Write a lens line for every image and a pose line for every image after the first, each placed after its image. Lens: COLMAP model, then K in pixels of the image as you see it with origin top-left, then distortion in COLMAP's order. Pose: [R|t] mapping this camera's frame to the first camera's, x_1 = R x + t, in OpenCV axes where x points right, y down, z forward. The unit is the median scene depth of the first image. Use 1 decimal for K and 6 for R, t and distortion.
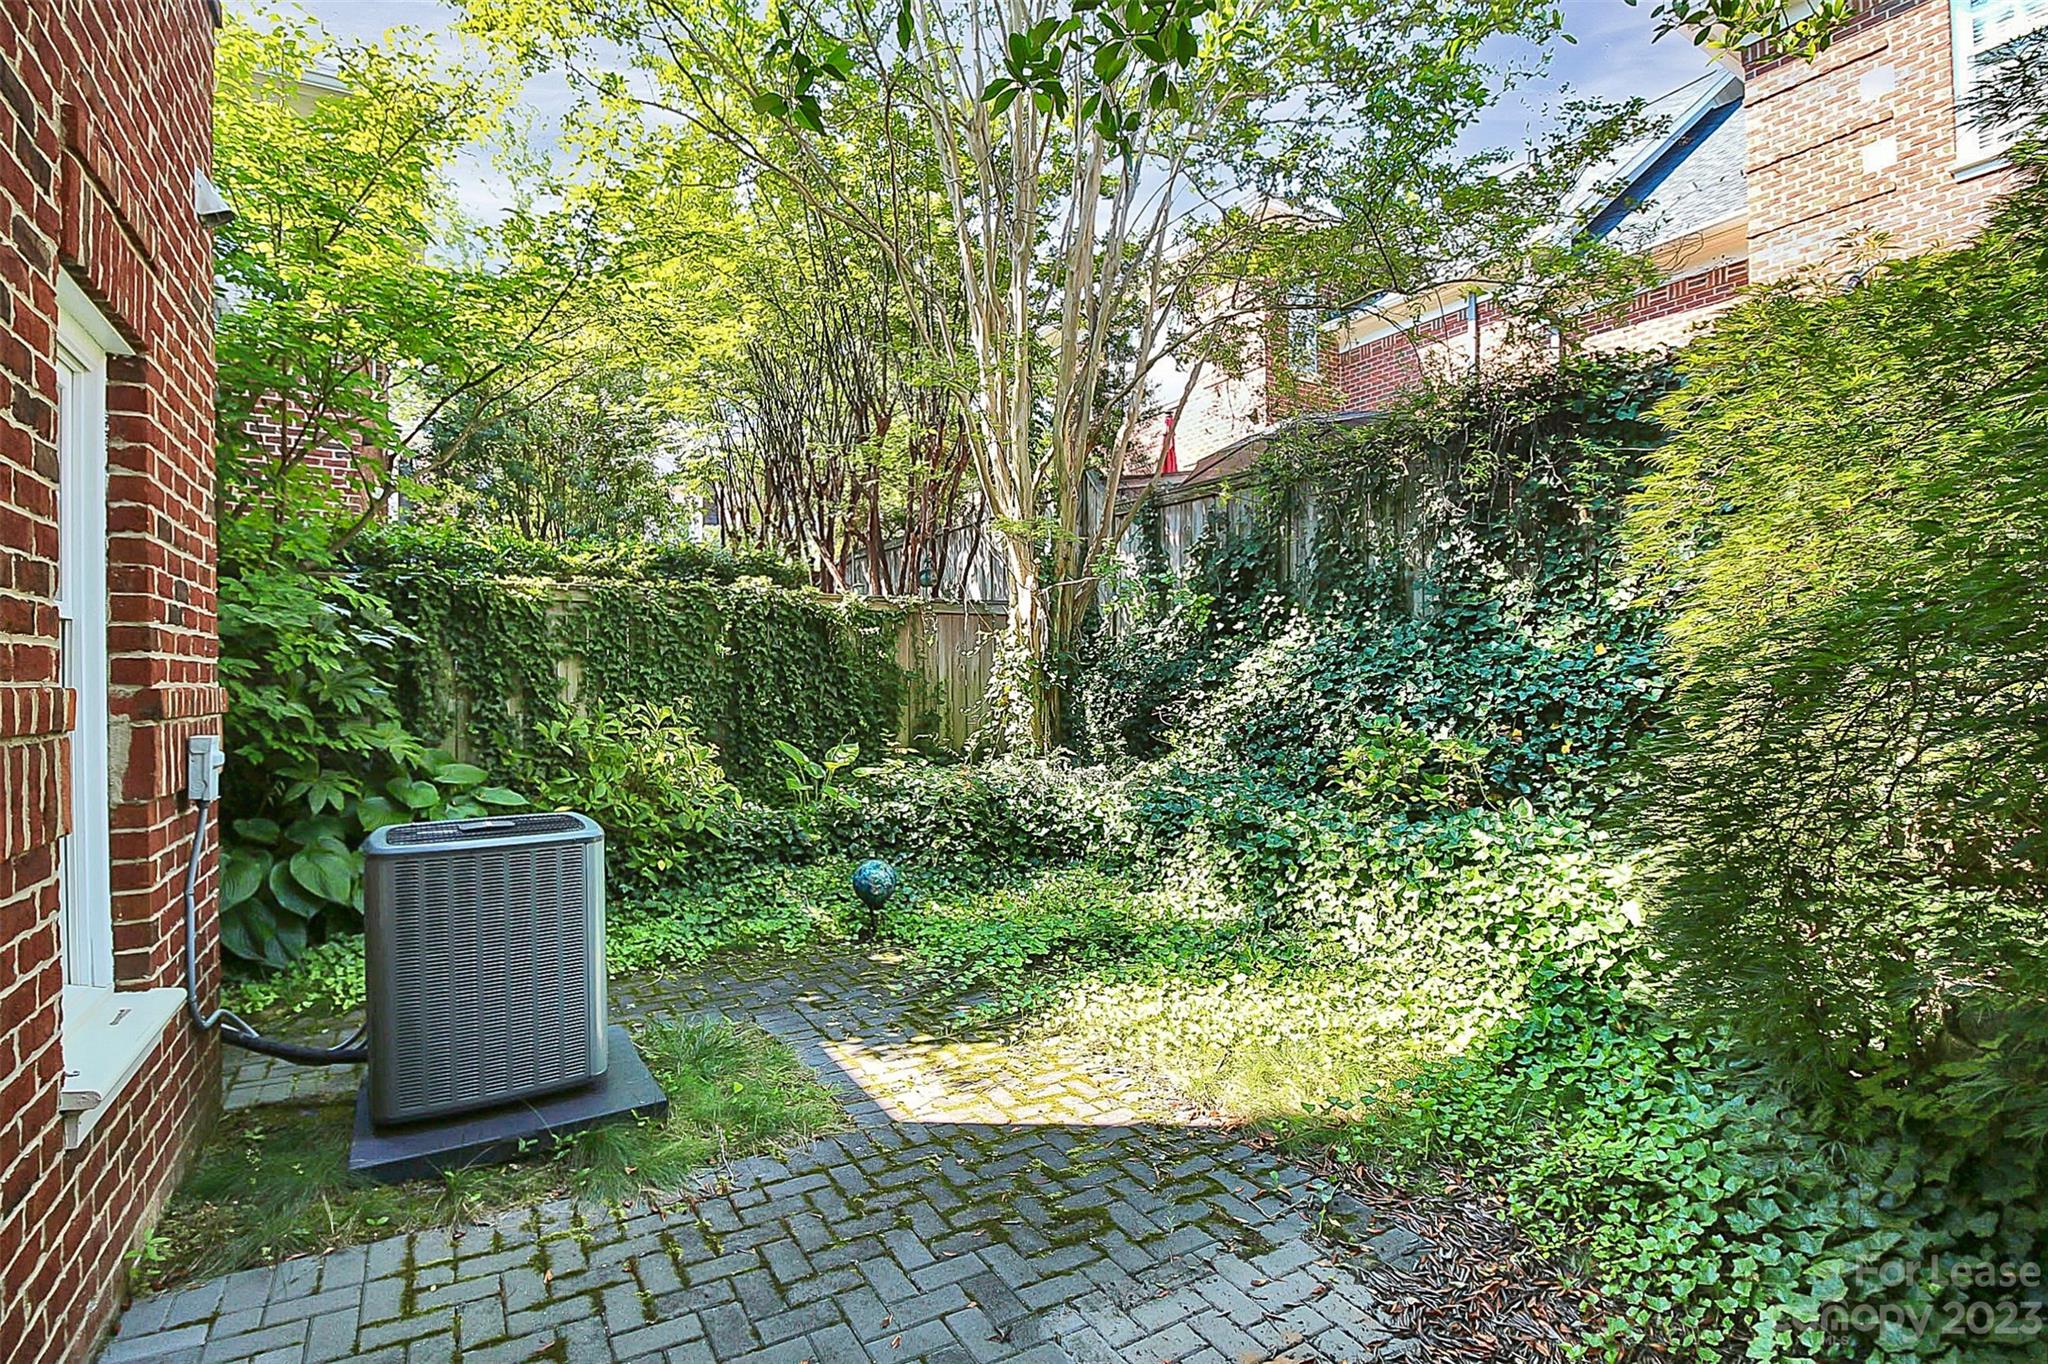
lens RADIAL K [[961.3, 0, 1015.4], [0, 961.3, 673.0], [0, 0, 1]] dist [0.002774, -0.012000]
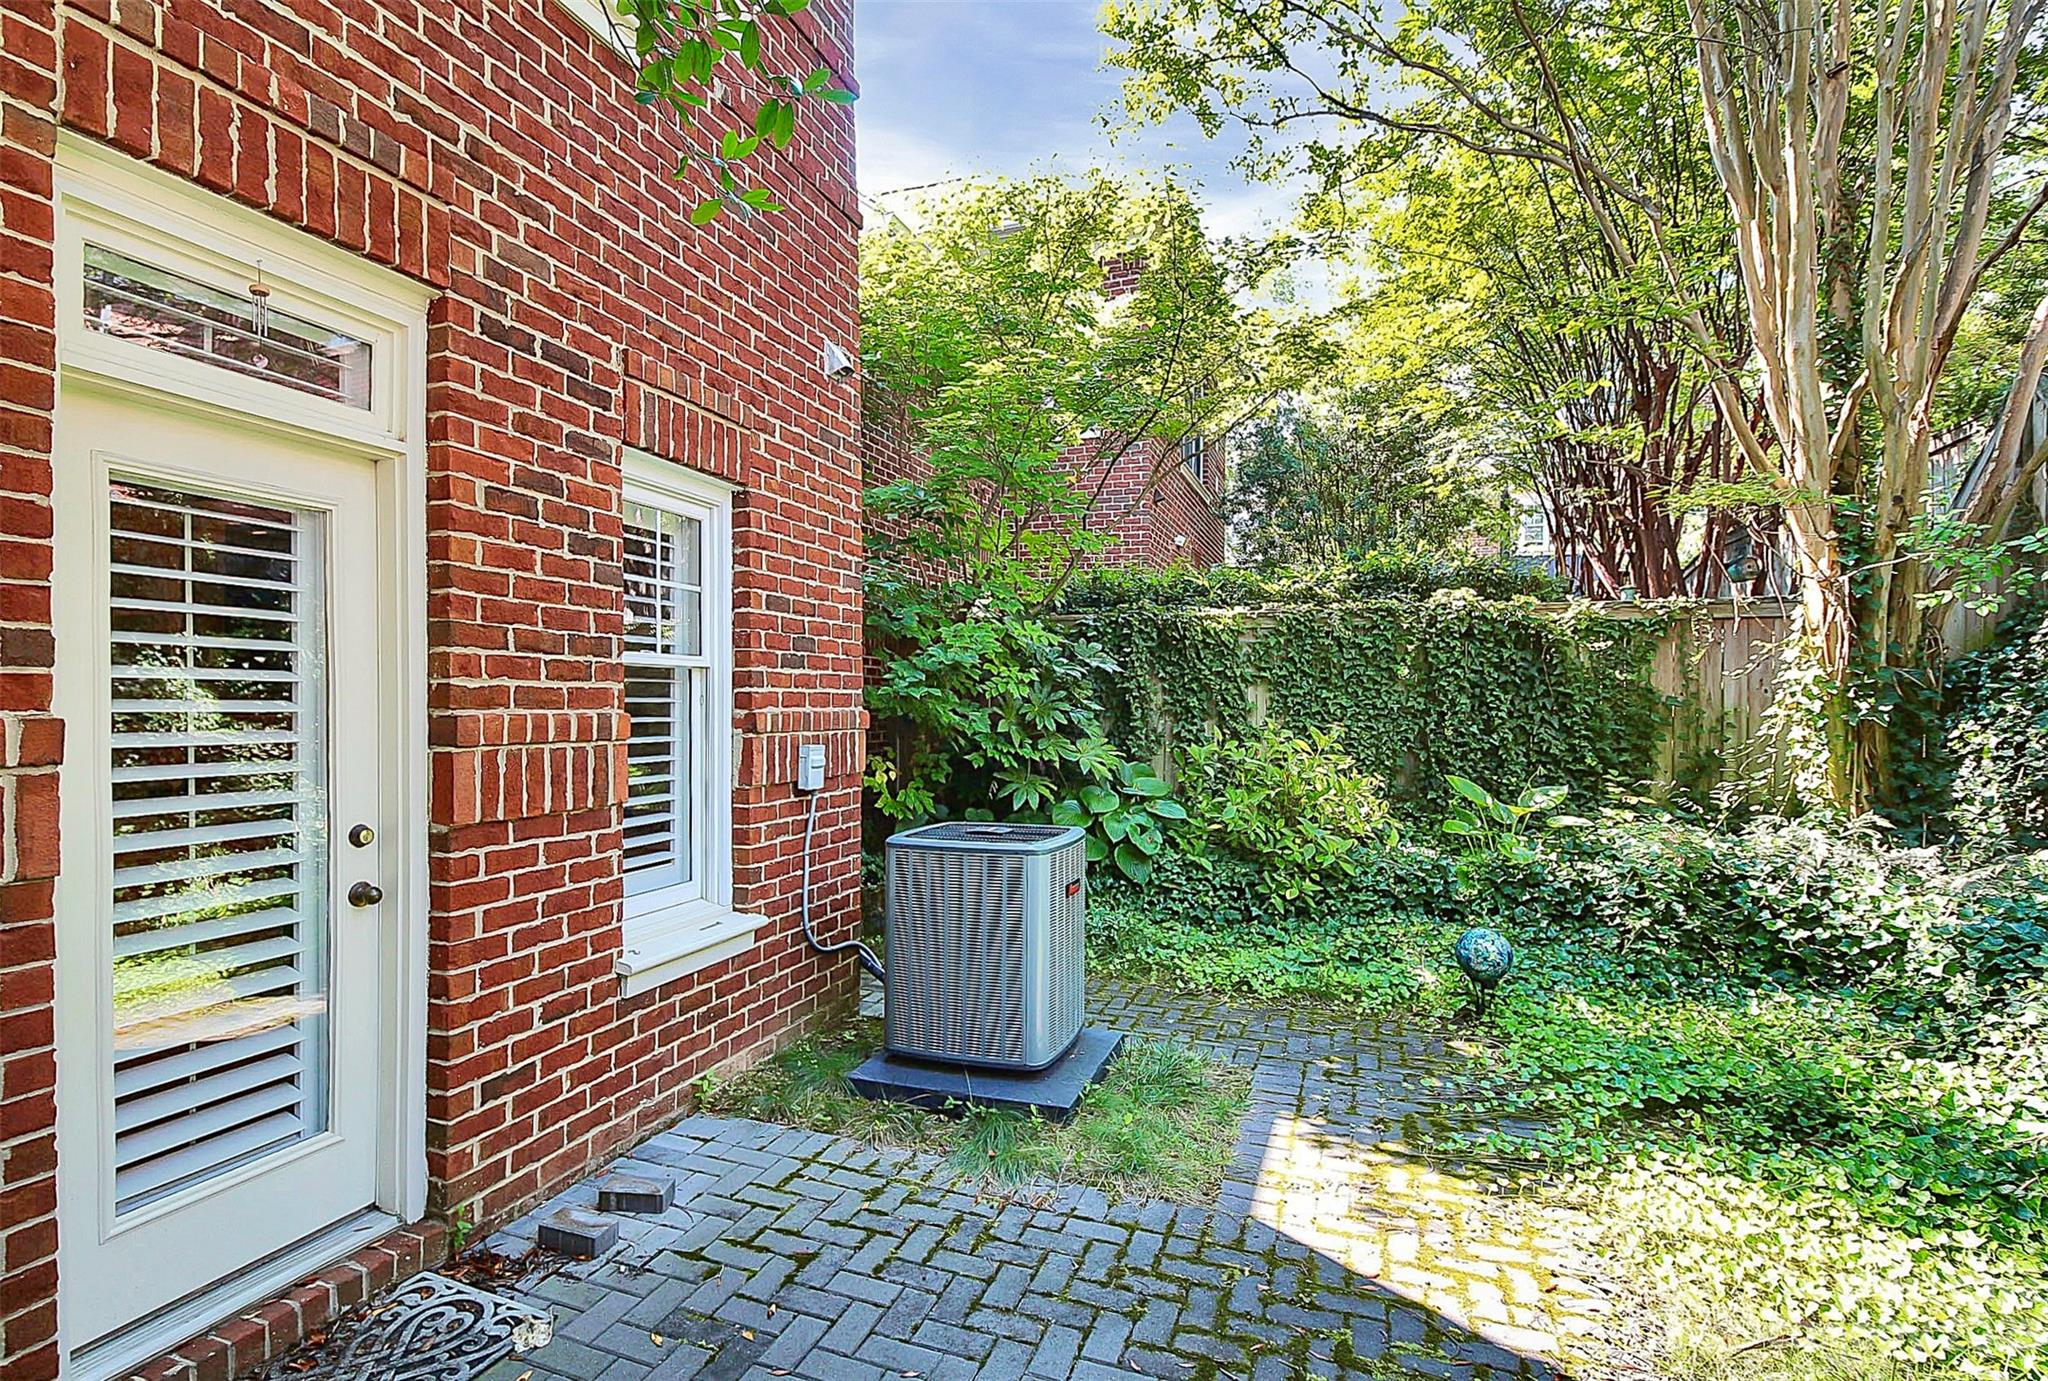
lens RADIAL K [[992.3, 0, 1019.0], [0, 992.3, 702.5], [0, 0, 1]] dist [0.002928, -0.013223]
pose [[0.637831, 0.009475, -0.770118, 0.241459], [-0.001698, 0.999939, 0.010896, -0.007135], [0.770175, -0.005642, 0.637808, 0.145795]]
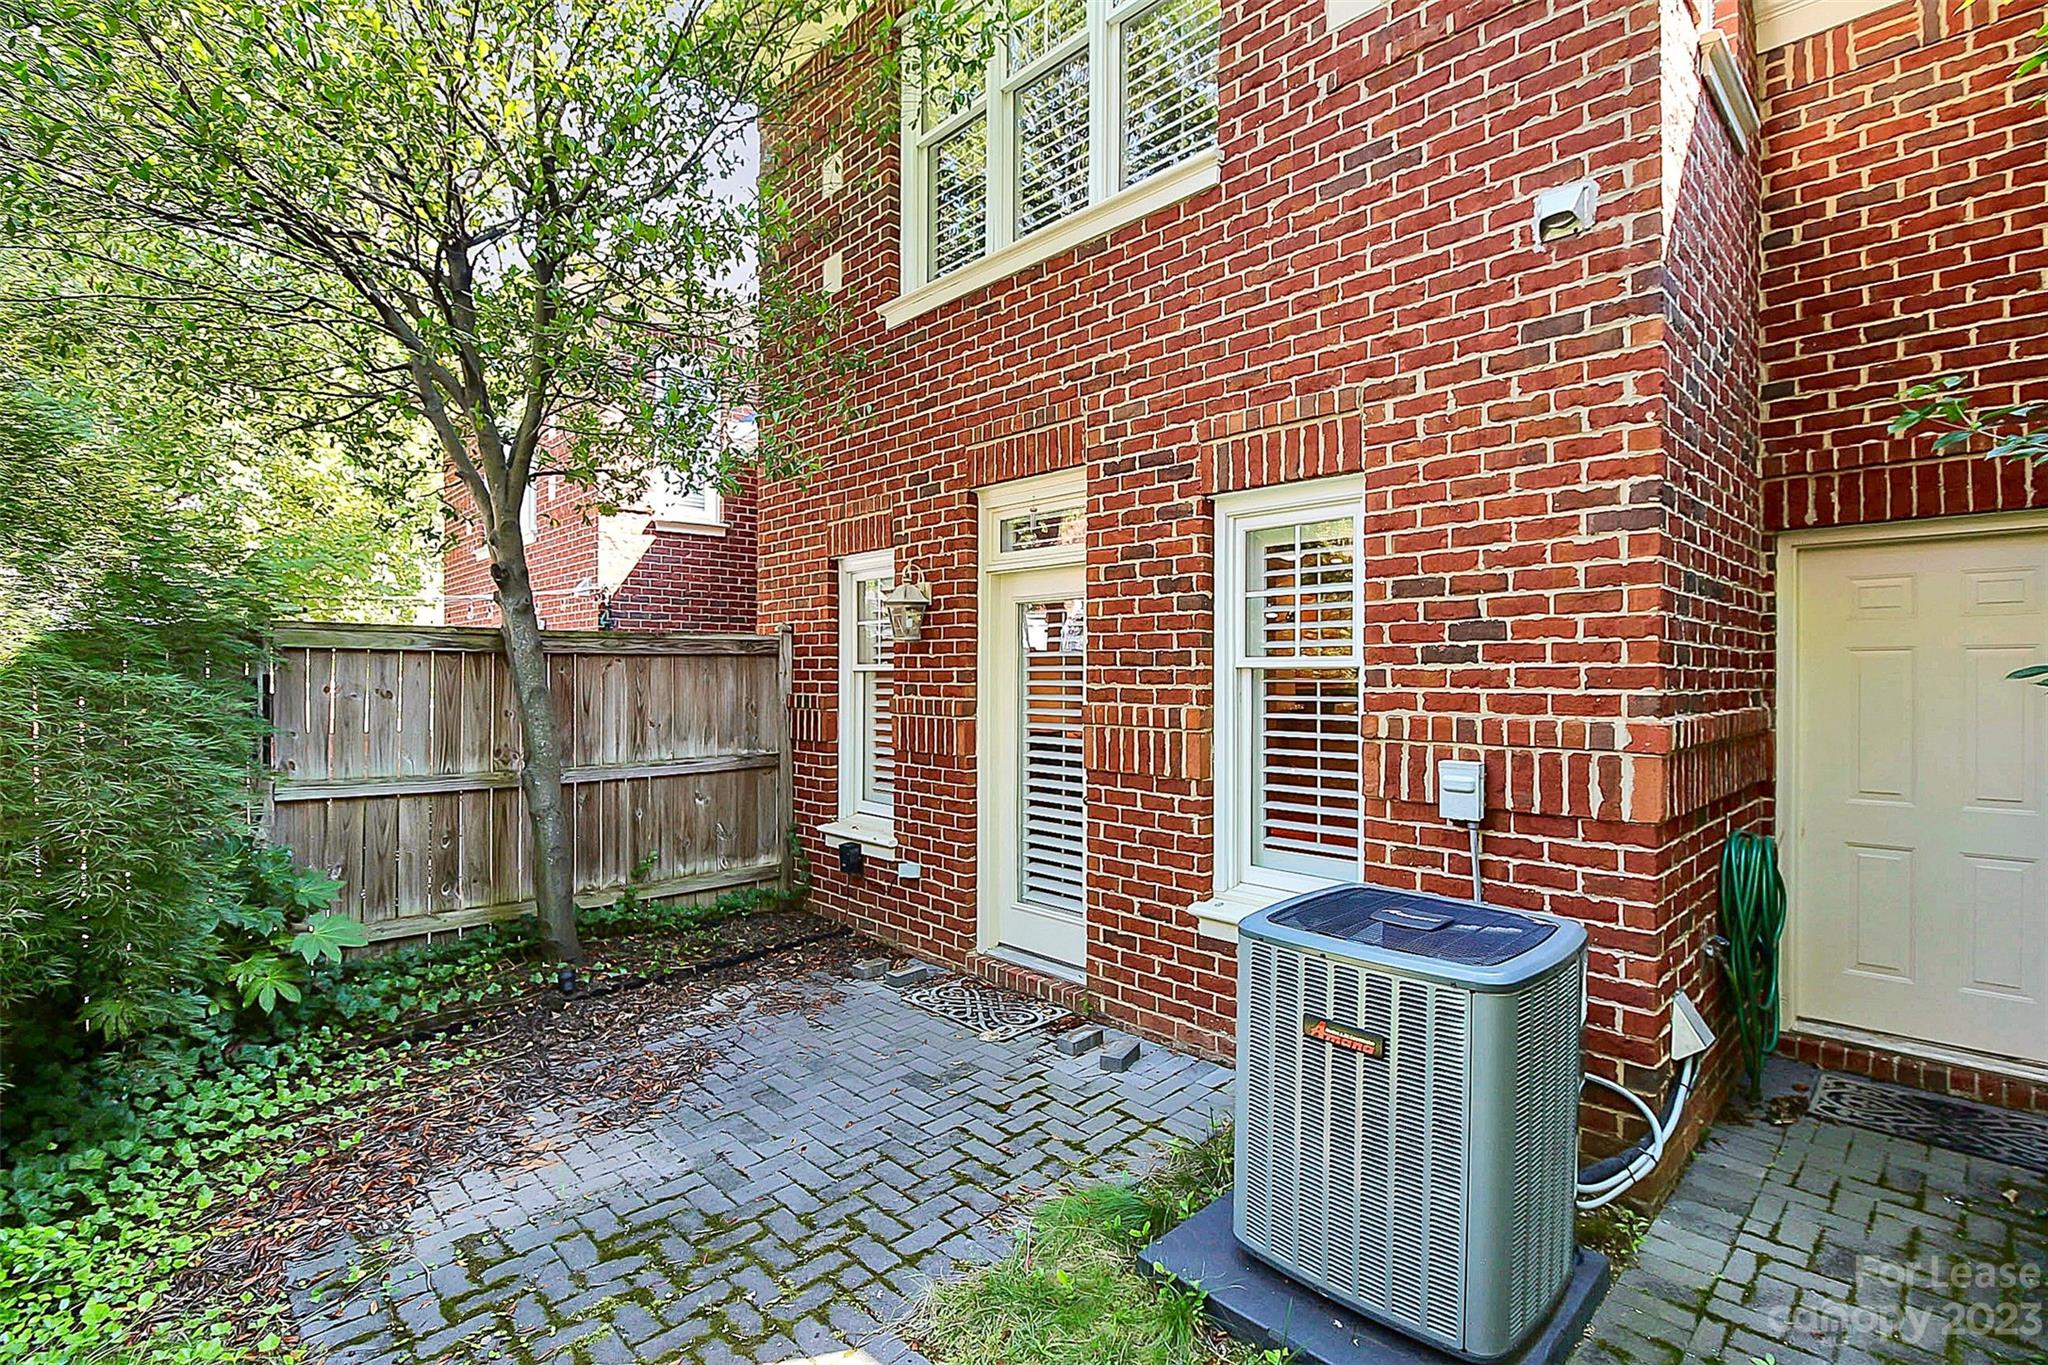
lens RADIAL K [[982.5, 0, 1031.8], [0, 982.5, 660.5], [0, 0, 1]] dist [0.033965, -0.013677]
pose [[-0.974958, 0.008067, -0.222244, -0.055250], [0.012063, 0.999789, -0.016629, -0.018896], [0.222063, -0.018893, -0.974849, 0.987518]]
